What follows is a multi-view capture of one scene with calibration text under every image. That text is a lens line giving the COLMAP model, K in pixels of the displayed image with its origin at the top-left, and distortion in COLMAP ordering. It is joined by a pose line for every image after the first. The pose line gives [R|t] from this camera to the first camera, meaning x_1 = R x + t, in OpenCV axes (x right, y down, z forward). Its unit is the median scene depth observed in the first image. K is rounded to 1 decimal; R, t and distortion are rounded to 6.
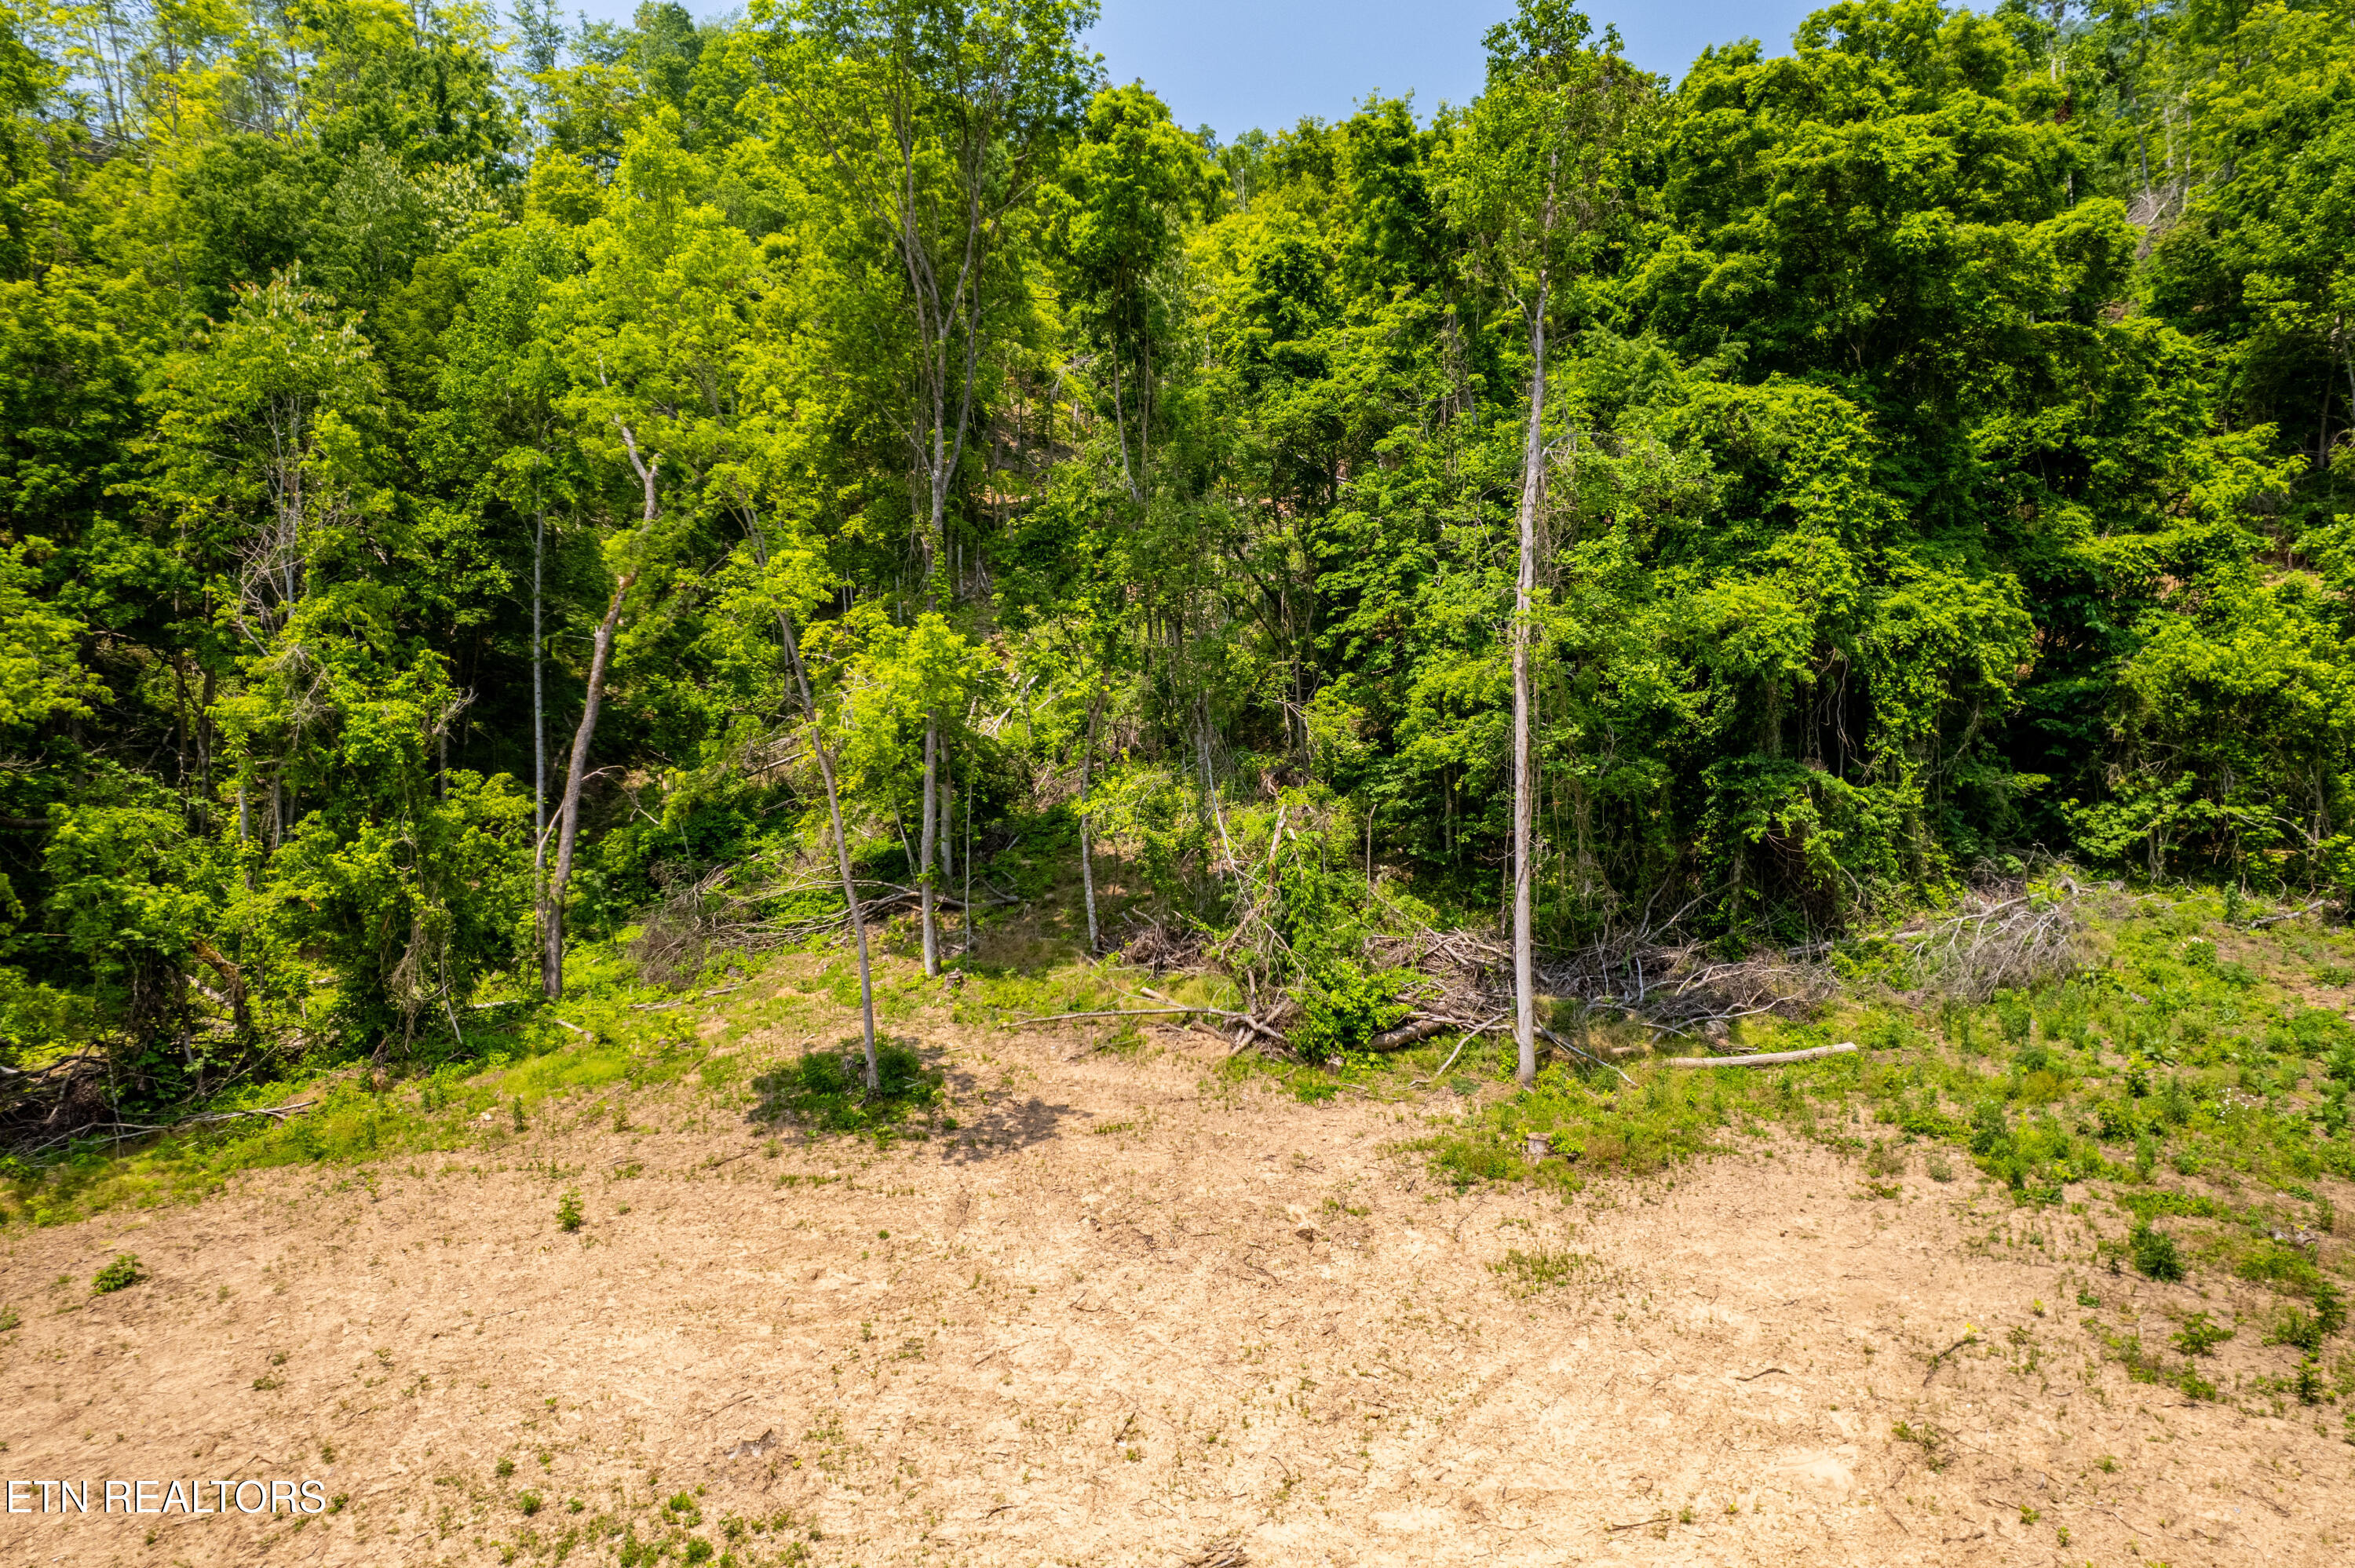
lens RADIAL K [[1513.3, 0, 1178.8], [0, 1513.3, 783.1], [0, 0, 1]] dist [-0.077823, 0.065391]
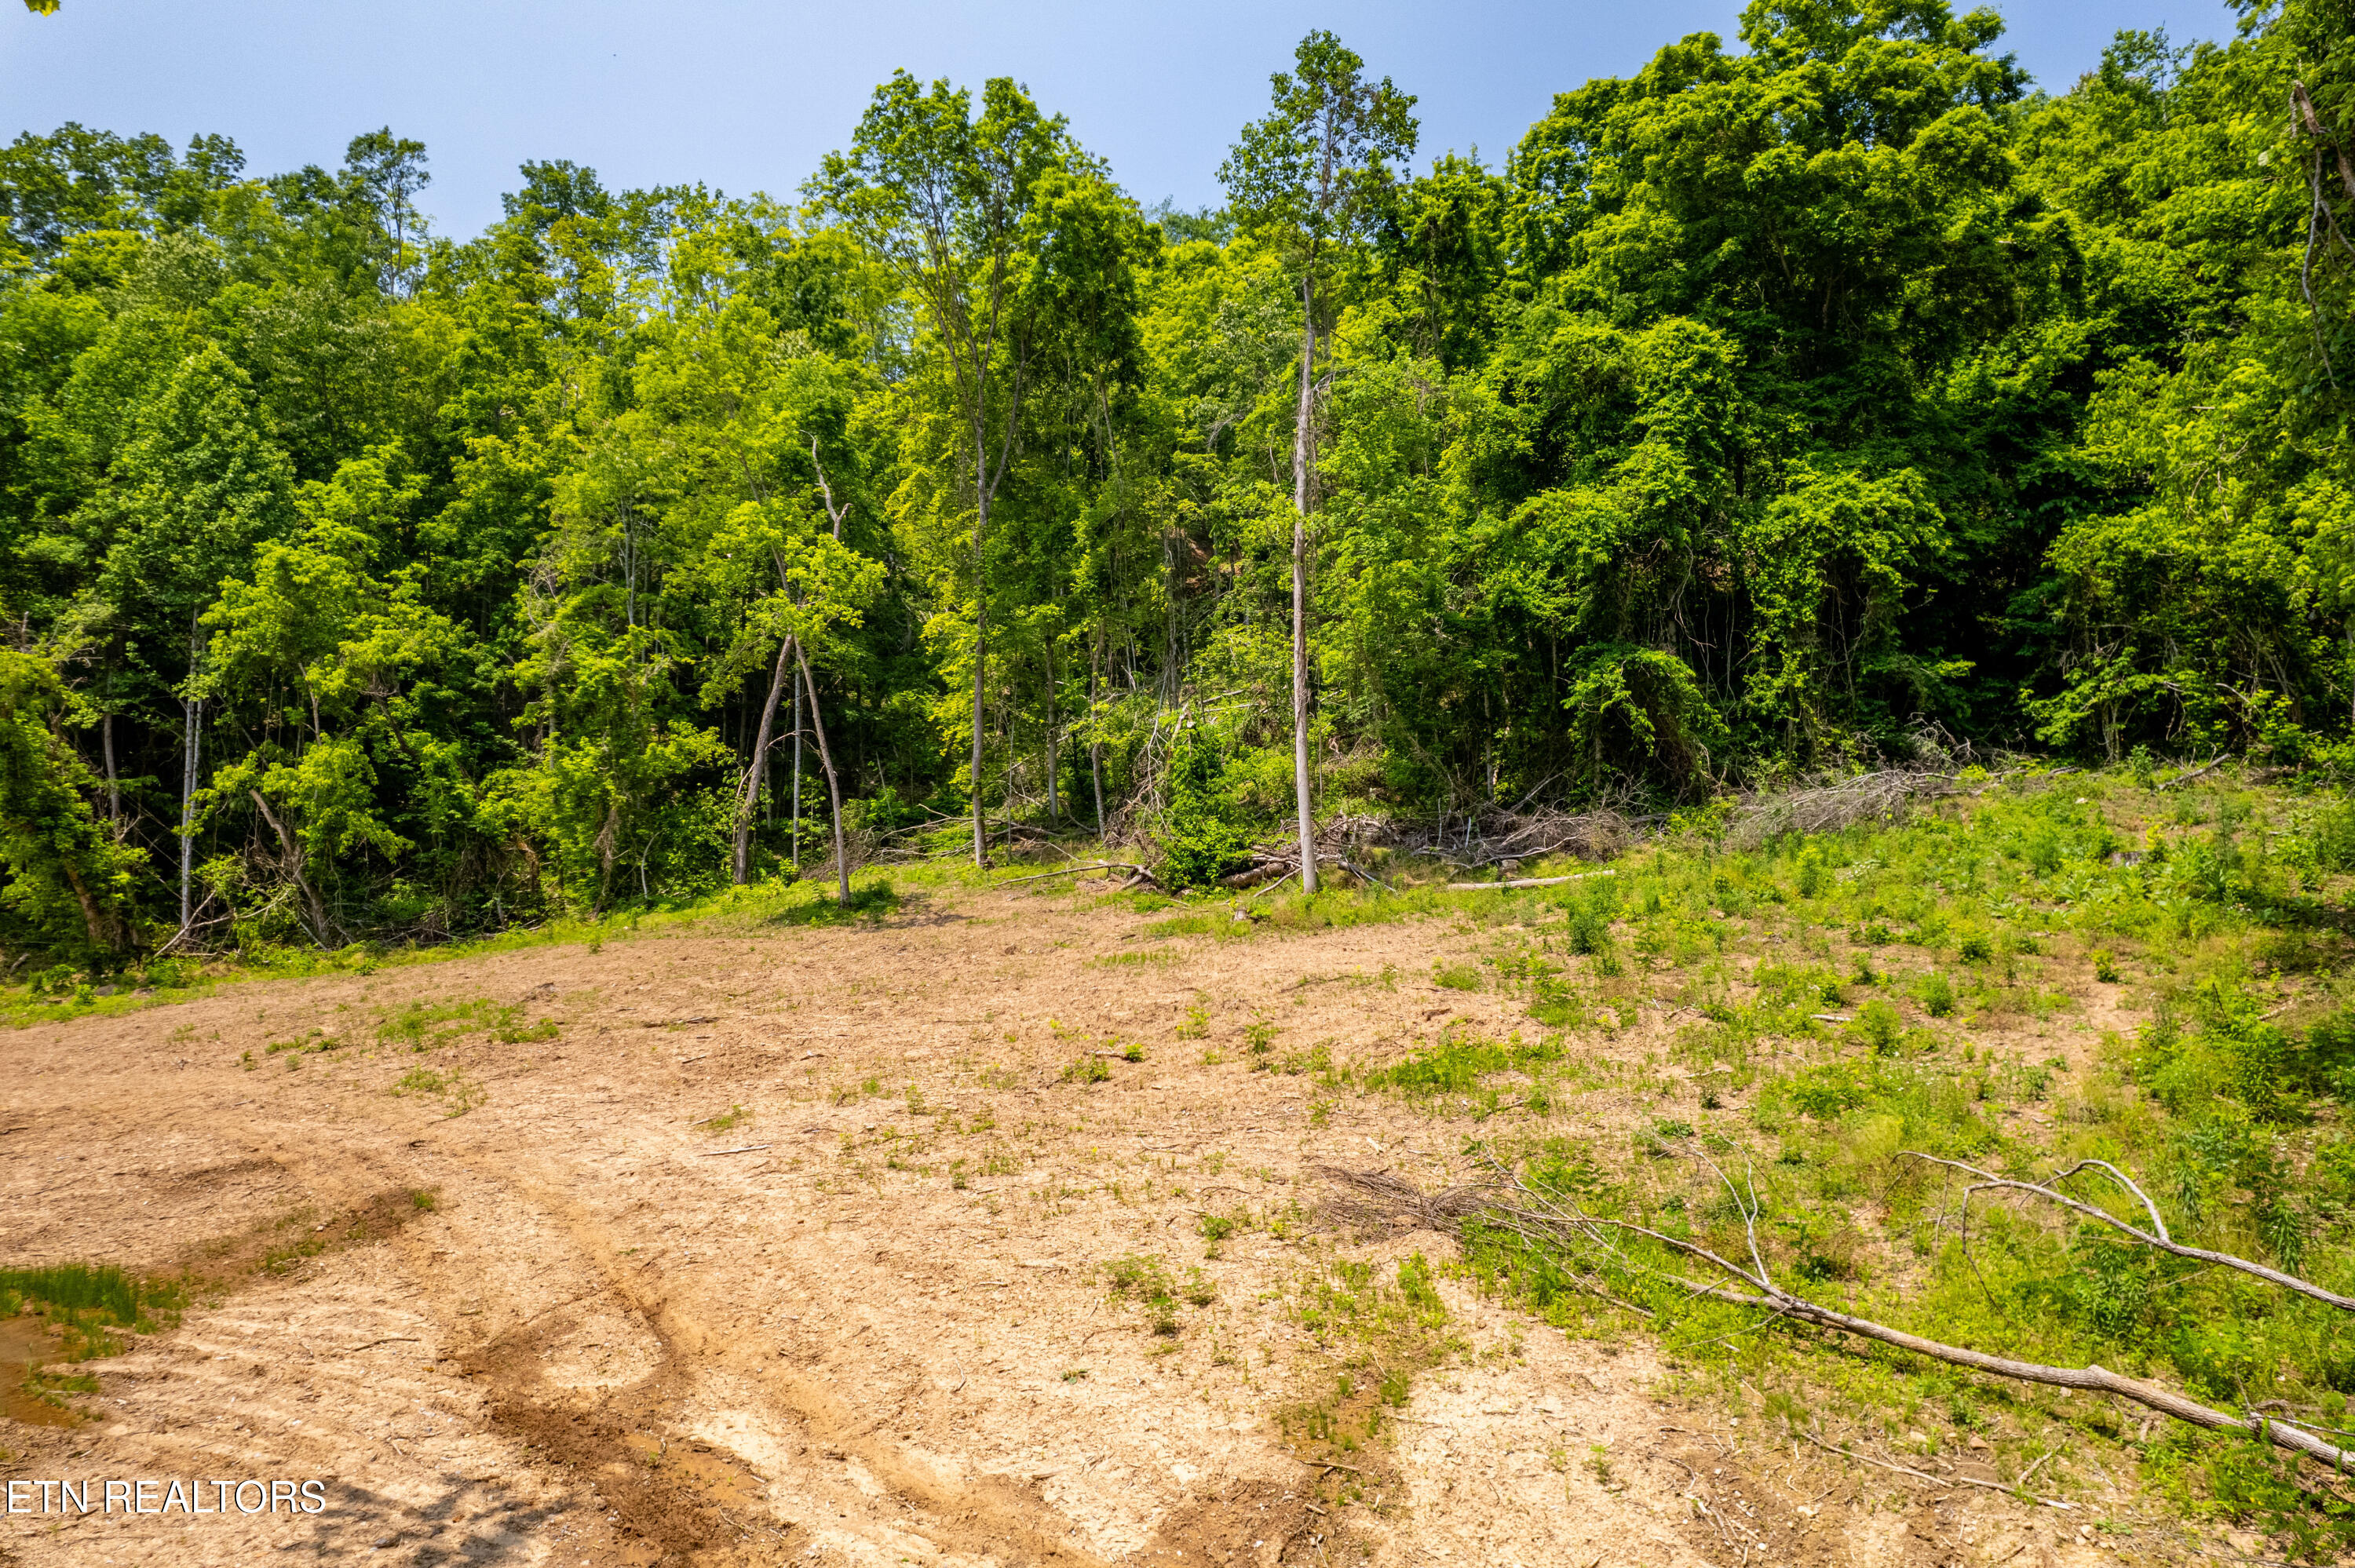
lens RADIAL K [[1513.3, 0, 1165.7], [0, 1513.3, 785.0], [0, 0, 1]] dist [-0.077823, 0.065391]
pose [[0.925574, -0.034379, -0.377002, 0.477276], [-0.004240, 0.994864, -0.101131, 0.190706], [0.378543, 0.095202, 0.920675, -0.131674]]
